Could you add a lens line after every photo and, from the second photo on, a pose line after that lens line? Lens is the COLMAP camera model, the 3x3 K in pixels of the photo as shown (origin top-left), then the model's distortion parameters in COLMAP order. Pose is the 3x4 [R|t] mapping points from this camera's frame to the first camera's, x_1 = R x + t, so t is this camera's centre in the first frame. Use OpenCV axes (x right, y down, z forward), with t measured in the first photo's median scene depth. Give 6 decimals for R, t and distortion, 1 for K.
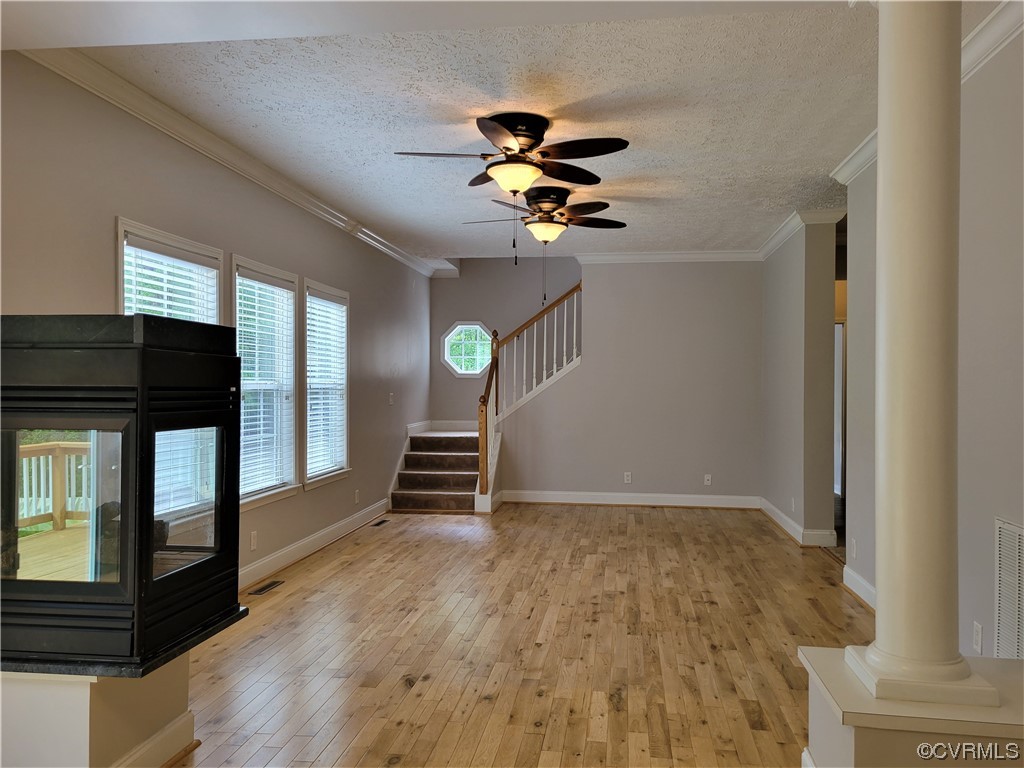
lens RADIAL K [[807.7, 0, 516.3], [0, 807.7, 386.9], [0, 0, 1]] dist [0.063526, 0.000201]
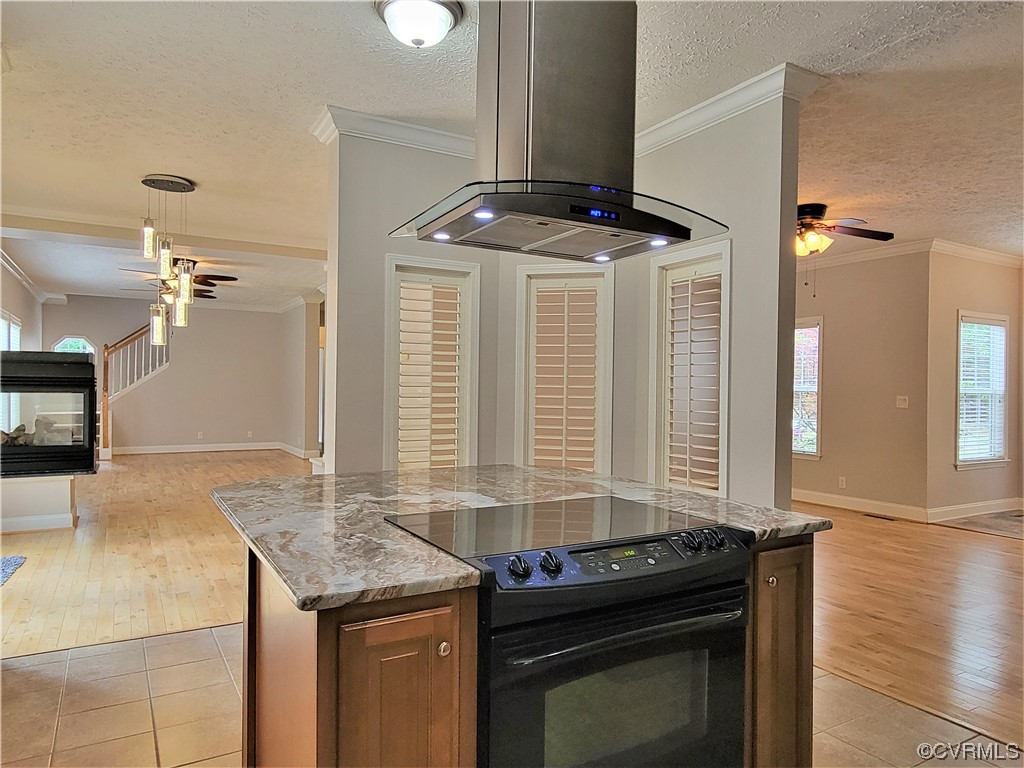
lens RADIAL K [[684.6, 0, 520.6], [0, 684.6, 386.5], [0, 0, 1]] dist [-0.001927, 0.007989]
pose [[0.790199, 0.003417, 0.612841, -0.246973], [-0.004723, 0.999989, 0.000514, 0.007780], [-0.612832, -0.003300, 0.790206, -0.624047]]
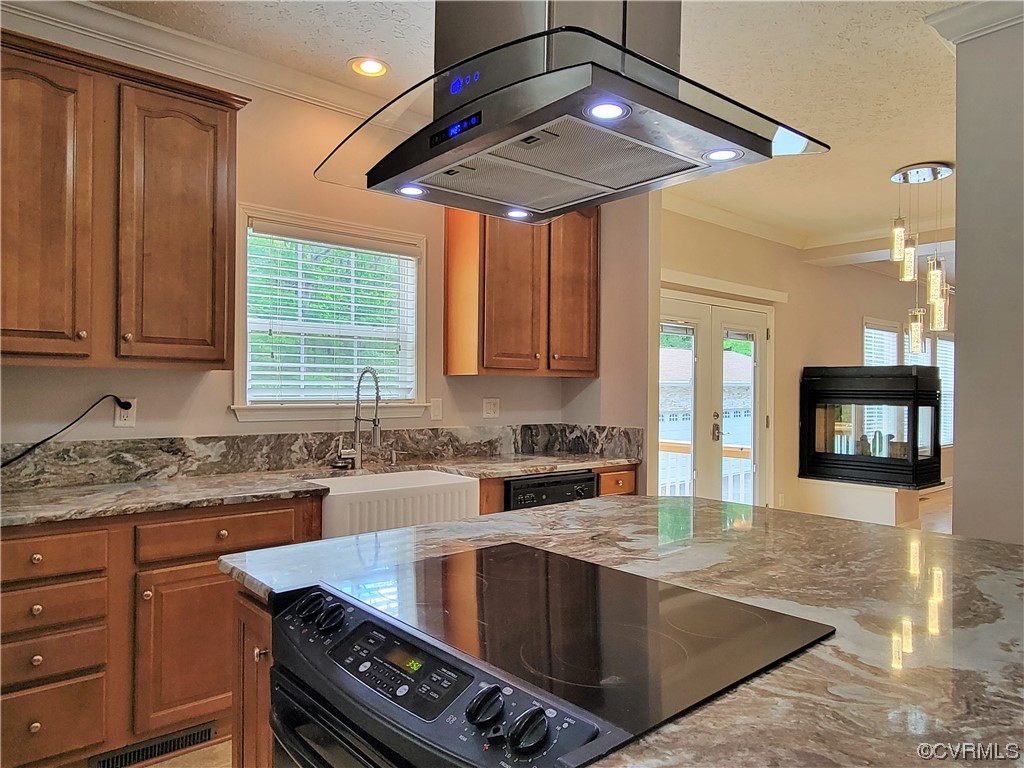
lens RADIAL K [[684.6, 0, 530.1], [0, 684.6, 386.3], [0, 0, 1]] dist [-0.001927, 0.007989]
pose [[0.759588, -0.000935, -0.650404, 0.025372], [-0.008847, 0.999892, -0.011770, 0.008322], [0.650345, 0.014694, 0.759497, -0.557964]]
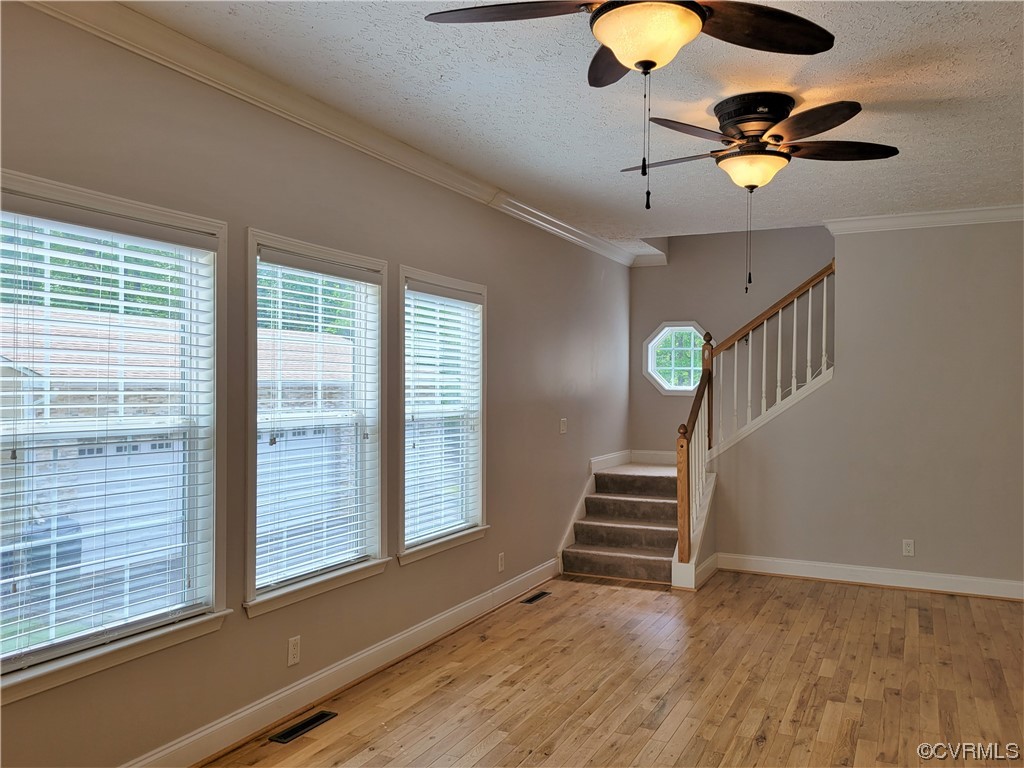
lens RADIAL K [[823.3, 0, 518.1], [0, 823.3, 387.6], [0, 0, 1]] dist [0.034853, -0.014850]
pose [[0.951106, 0.000568, -0.308866, 0.050699], [-0.001889, 0.999990, -0.003977, -0.021154], [0.308860, 0.004366, 0.951097, 0.291310]]
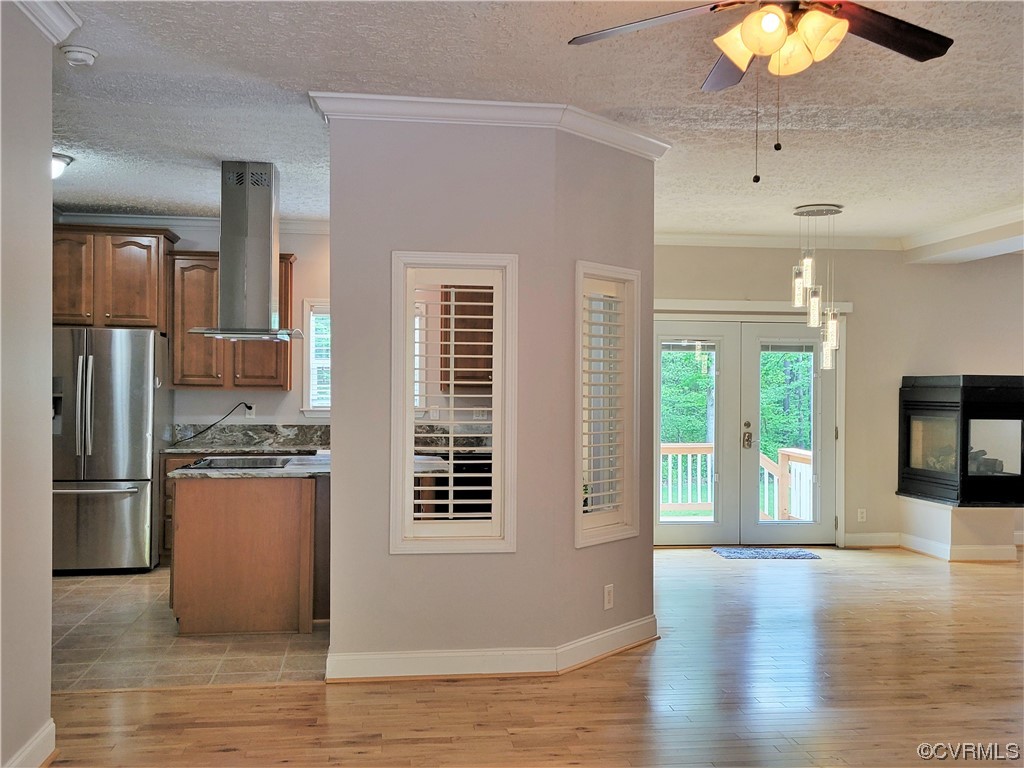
lens RADIAL K [[1089.7, 0, 530.3], [0, 1089.7, 389.2], [0, 0, 1]] dist [0.071865, 0.000000]
pose [[0.280082, -0.003585, -0.959969, 0.871539], [-0.012587, 0.999893, -0.007407, 0.000658], [0.959893, 0.014157, 0.280007, -0.459250]]
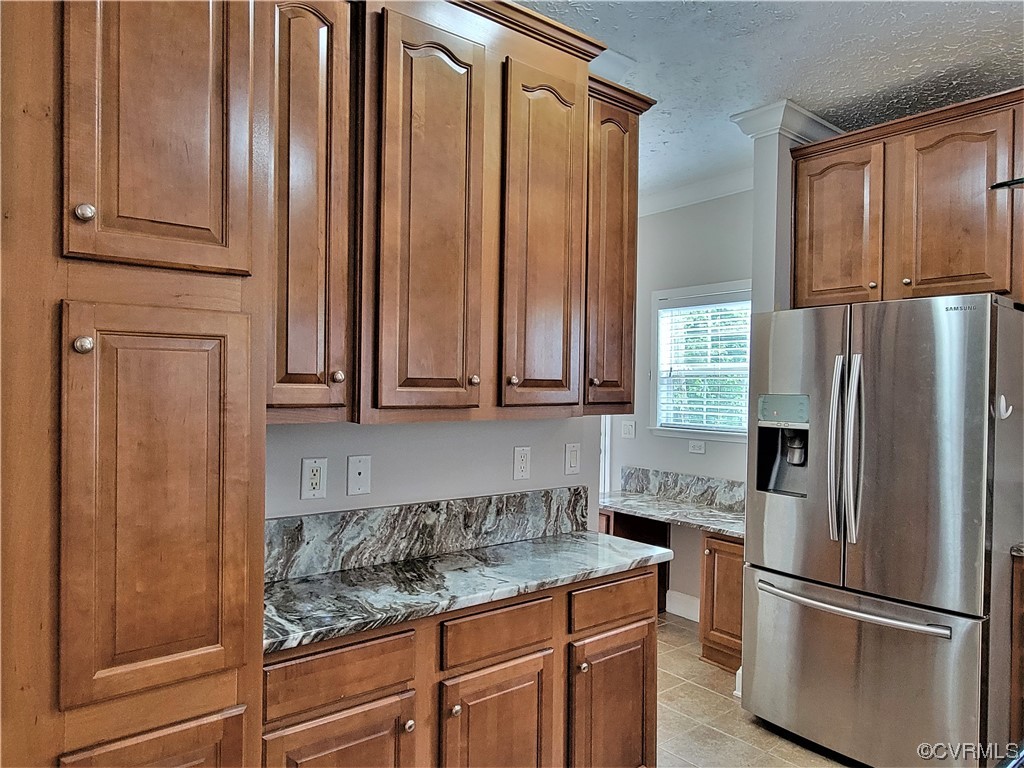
lens RADIAL K [[684.6, 0, 519.6], [0, 684.6, 388.3], [0, 0, 1]] dist [-0.001927, 0.007989]
pose [[-0.682535, -0.016238, -0.730673, 0.097565], [-0.022042, 0.999756, -0.001627, -0.012619], [0.730520, 0.014995, -0.682726, -0.455548]]
